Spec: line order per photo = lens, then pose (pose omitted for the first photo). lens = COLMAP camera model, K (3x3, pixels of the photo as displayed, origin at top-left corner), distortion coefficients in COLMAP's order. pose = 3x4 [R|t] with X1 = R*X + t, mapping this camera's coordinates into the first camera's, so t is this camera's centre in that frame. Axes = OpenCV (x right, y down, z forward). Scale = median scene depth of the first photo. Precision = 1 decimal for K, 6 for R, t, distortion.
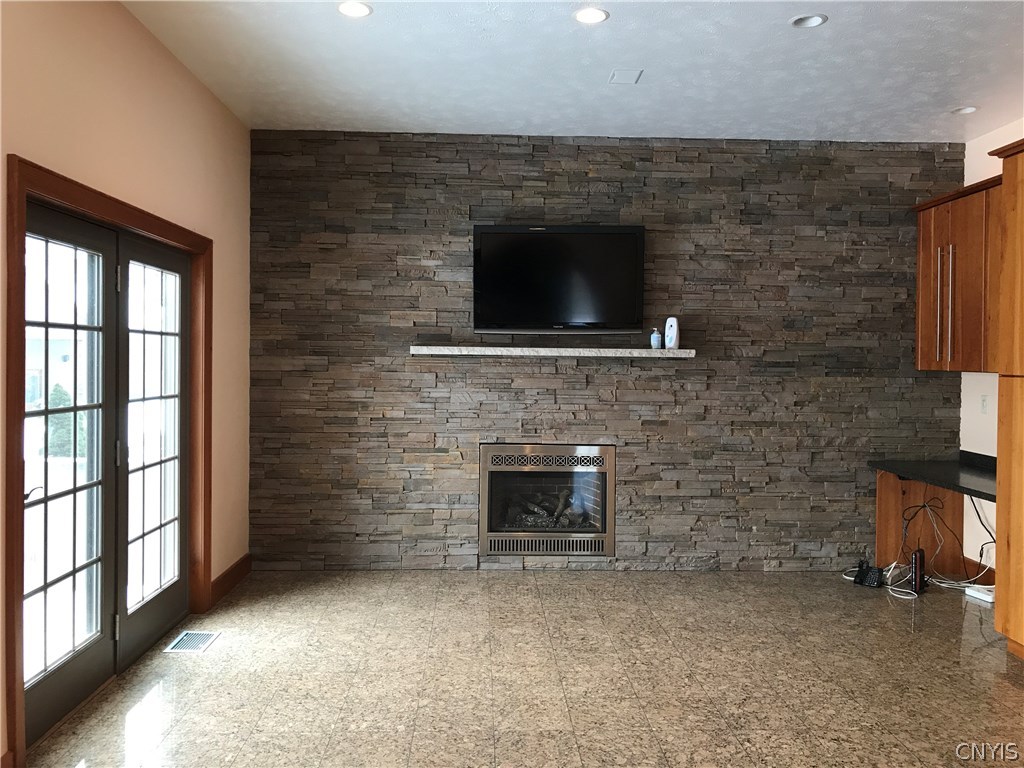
lens RADIAL K [[835.6, 0, 519.1], [0, 835.6, 380.4], [0, 0, 1]] dist [0.024546, -0.026959]
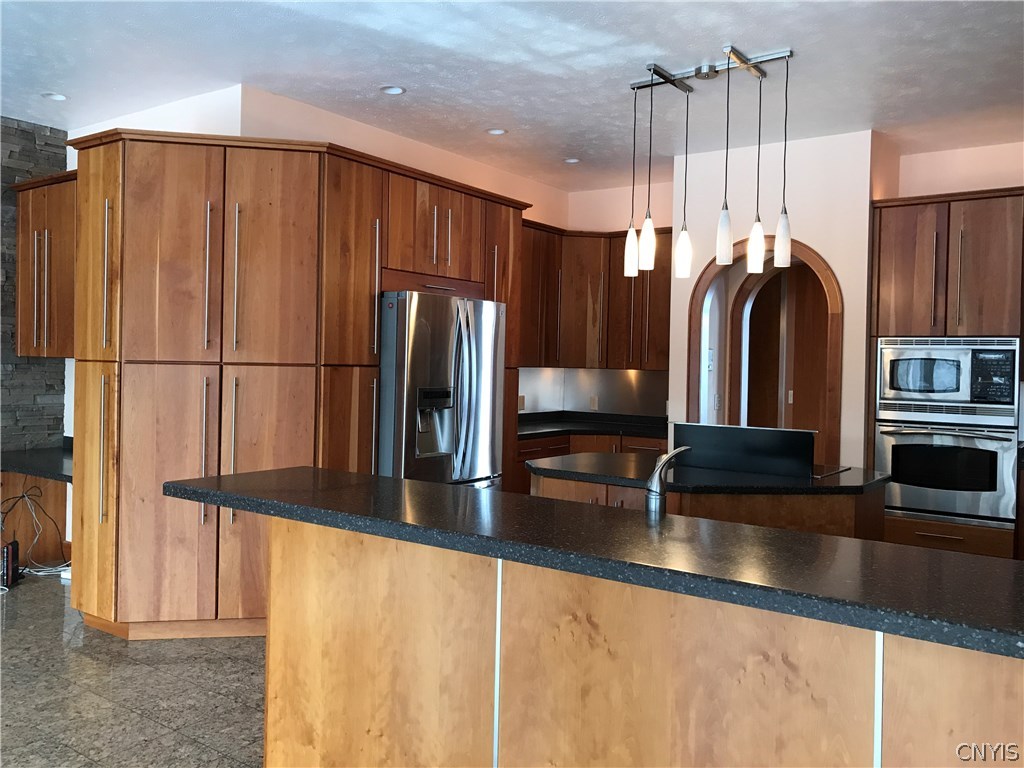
lens RADIAL K [[835.6, 0, 508.0], [0, 835.6, 379.3], [0, 0, 1]] dist [0.024546, -0.026959]
pose [[0.609061, -0.010086, 0.793059, 0.053858], [0.003149, 0.999942, 0.010299, 0.006147], [-0.793117, -0.003775, 0.609057, -0.034377]]
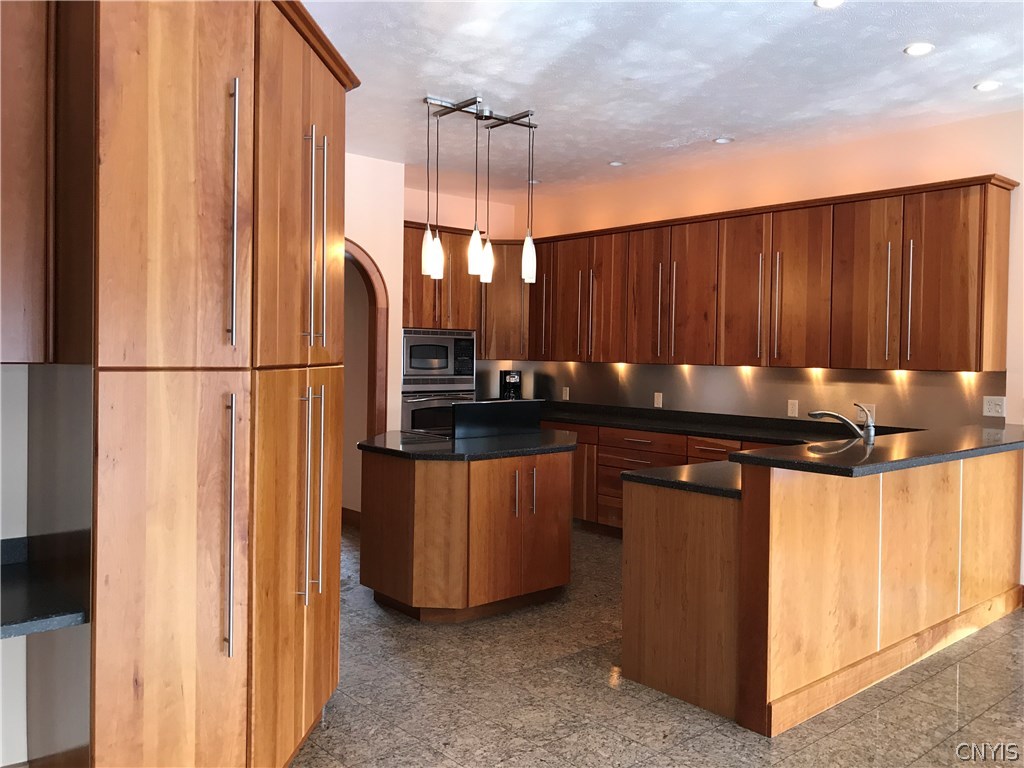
lens RADIAL K [[835.6, 0, 506.9], [0, 835.6, 387.7], [0, 0, 1]] dist [0.024546, -0.026959]
pose [[-0.634031, -0.048177, 0.771806, 0.021953], [0.001162, 0.997997, 0.063251, -0.019546], [-0.773307, 0.041001, -0.632705, 0.832288]]
